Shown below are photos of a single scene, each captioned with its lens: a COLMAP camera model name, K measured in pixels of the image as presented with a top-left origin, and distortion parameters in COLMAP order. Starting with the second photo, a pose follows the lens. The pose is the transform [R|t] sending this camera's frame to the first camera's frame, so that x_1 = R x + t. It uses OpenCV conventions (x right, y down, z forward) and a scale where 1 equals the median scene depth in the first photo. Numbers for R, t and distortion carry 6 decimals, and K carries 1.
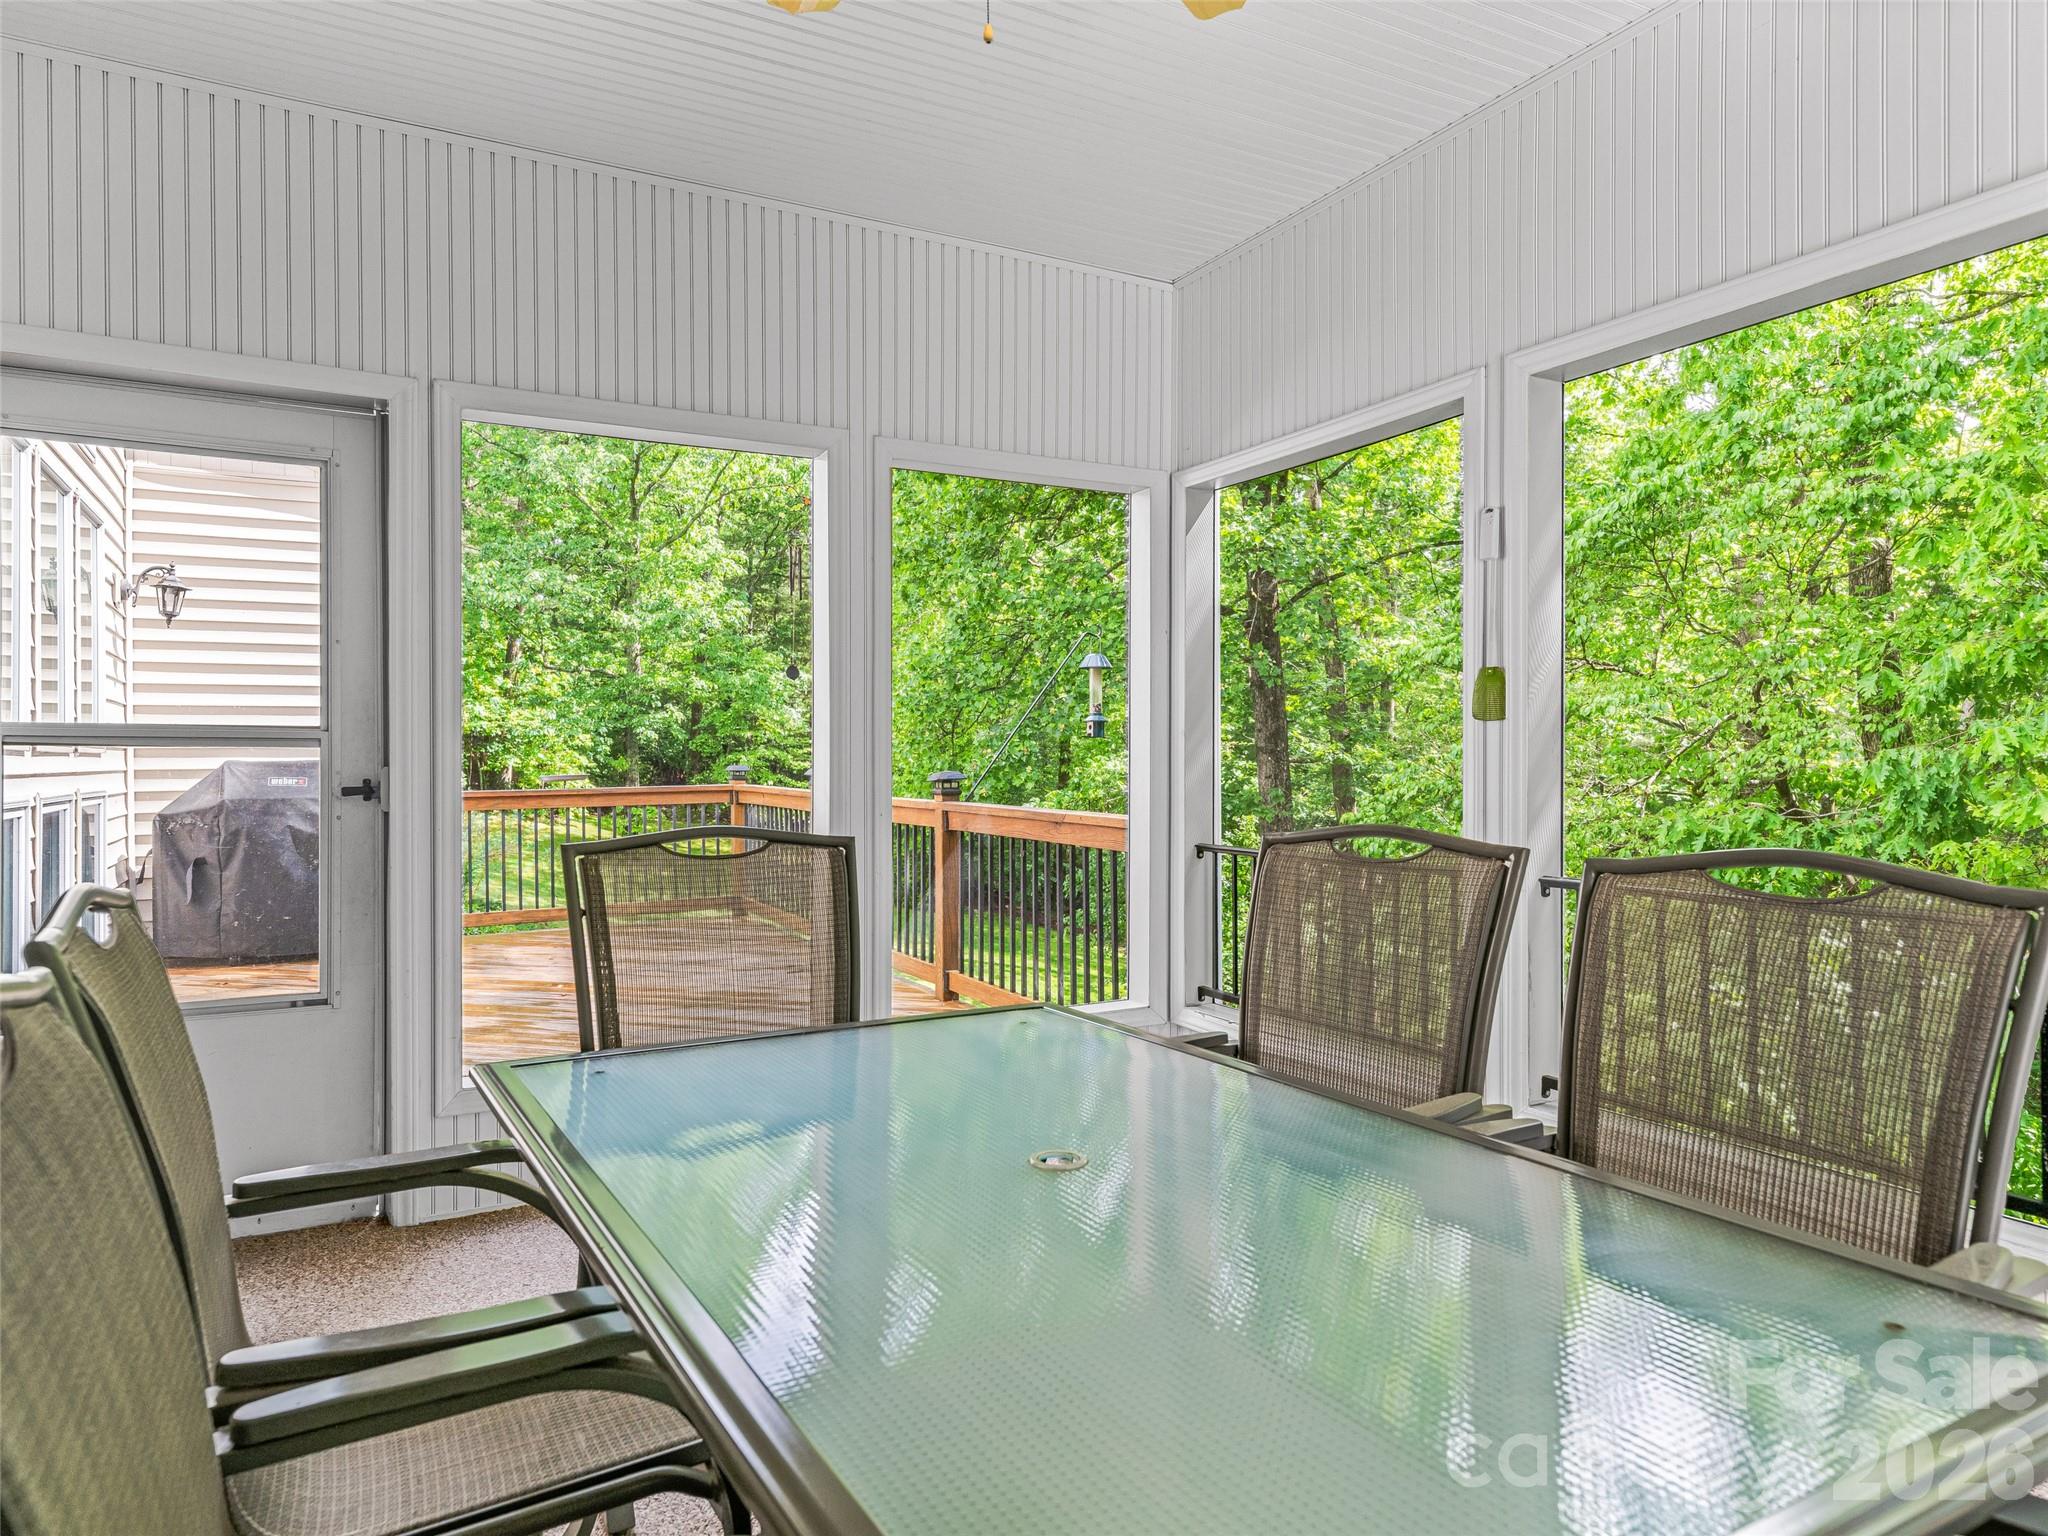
lens RADIAL K [[1298.6, 0, 1024.0], [0, 1298.6, 768.0], [0, 0, 1]] dist [-0.005807, -0.001771]
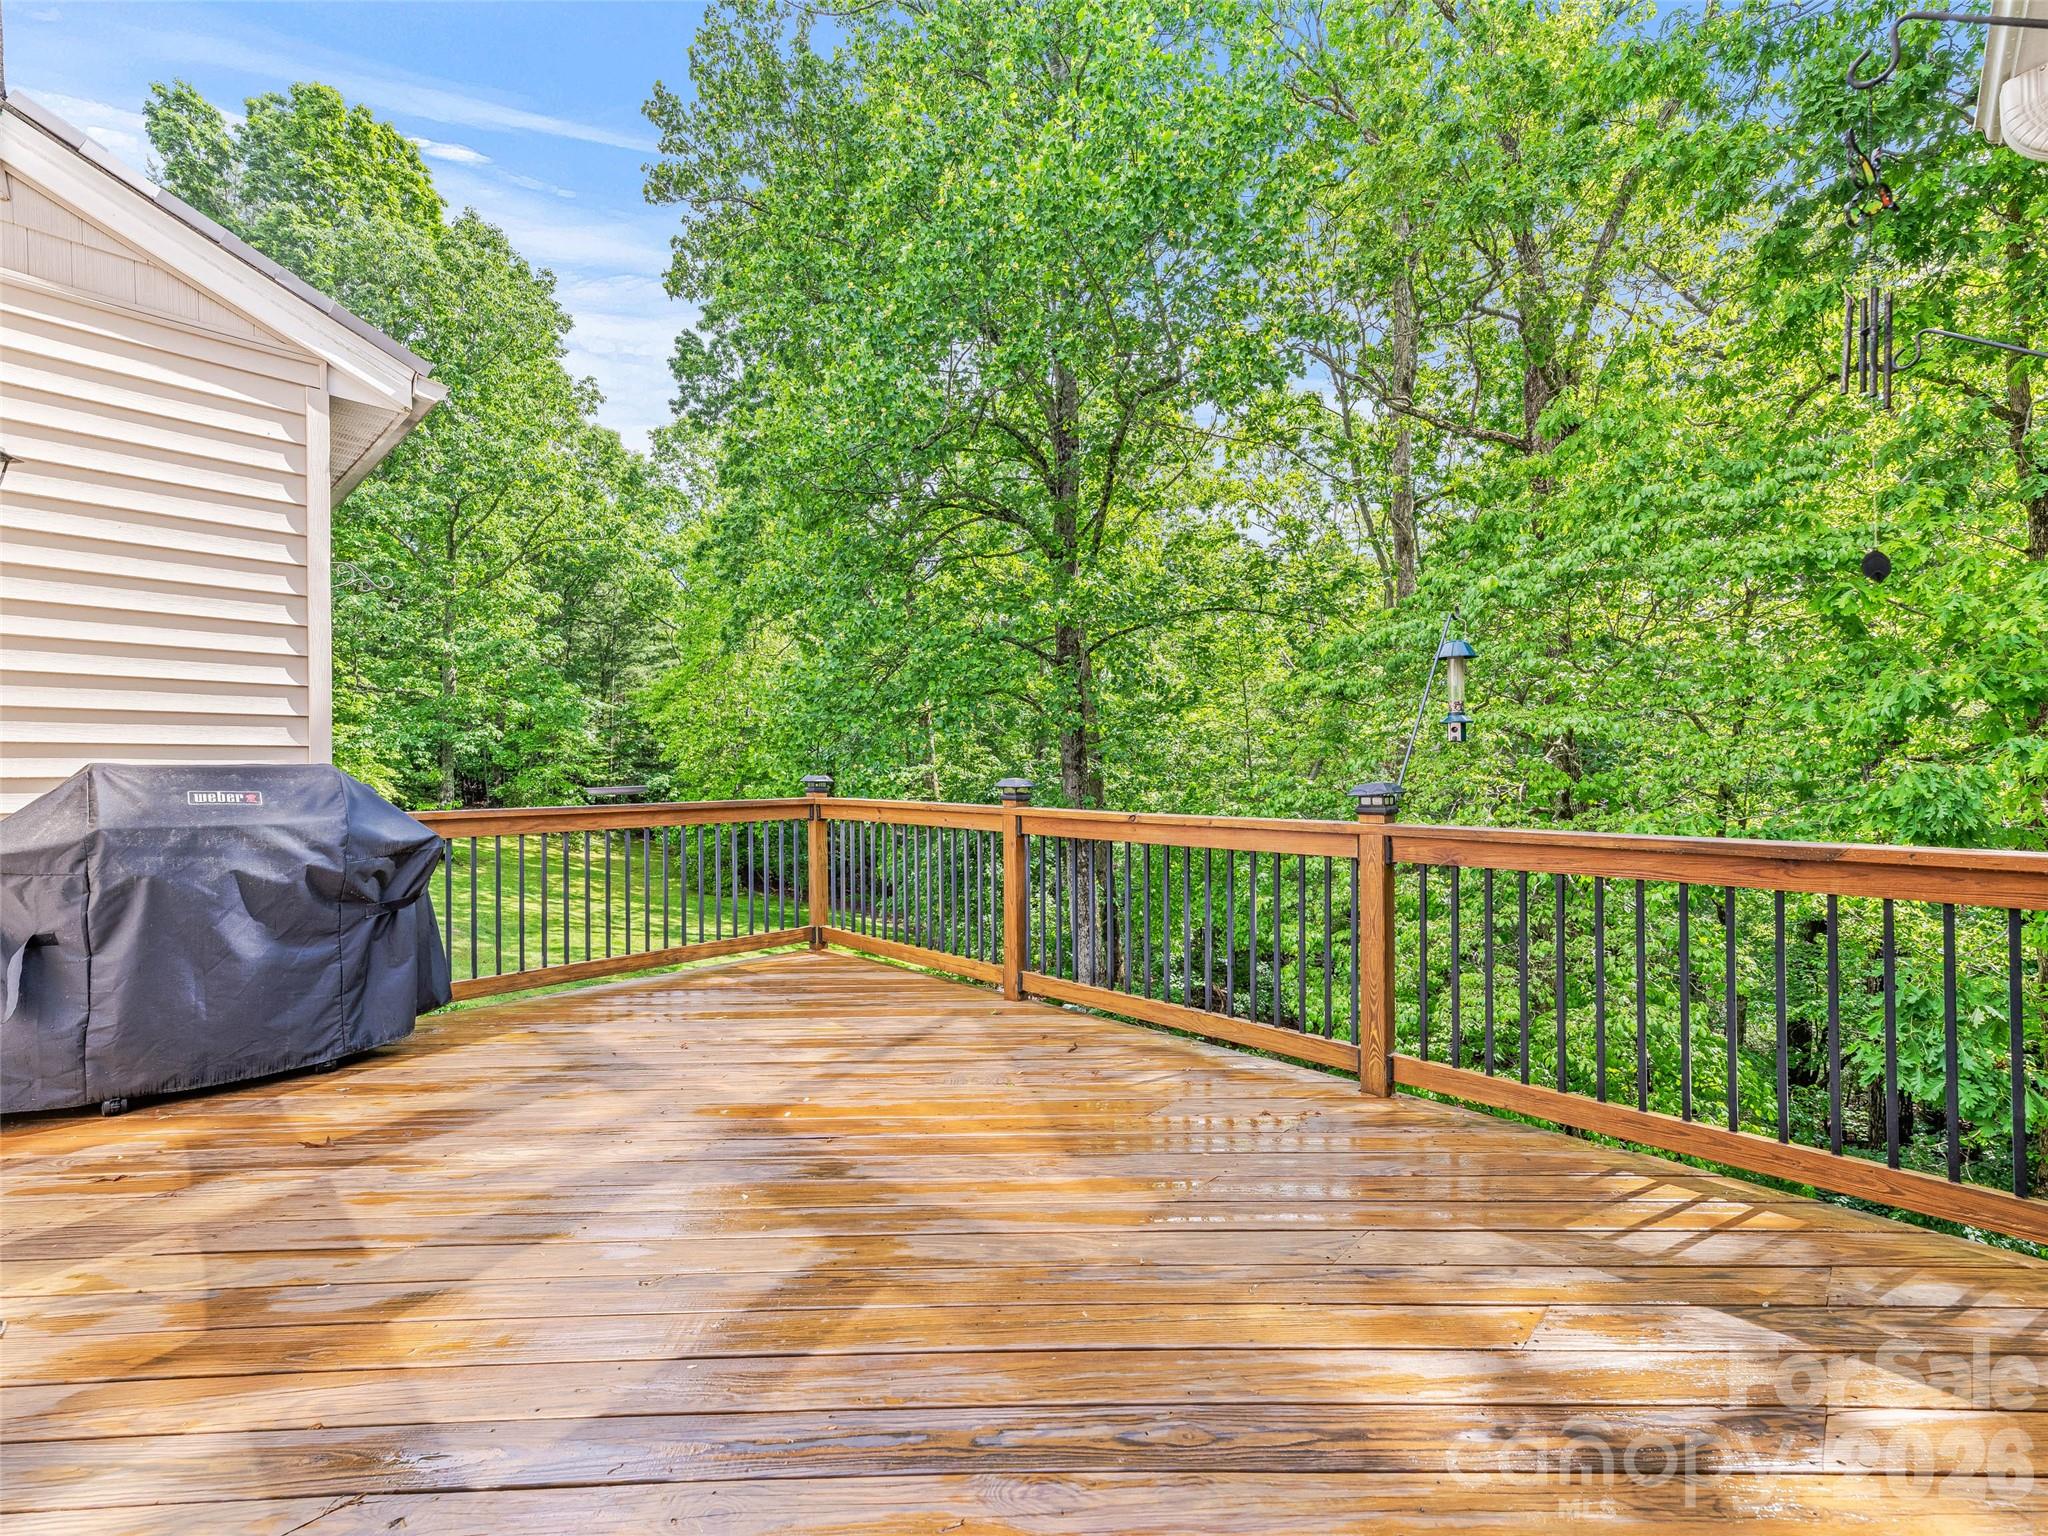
lens RADIAL K [[908.1, 0, 1024.0], [0, 908.1, 768.0], [0, 0, 1]] dist [0.004363, 0.000708]
pose [[0.951440, 0.007140, 0.307752, -0.074864], [-0.002911, 0.999895, -0.014198, 0.000328], [-0.307821, 0.012612, 0.951361, 0.103933]]
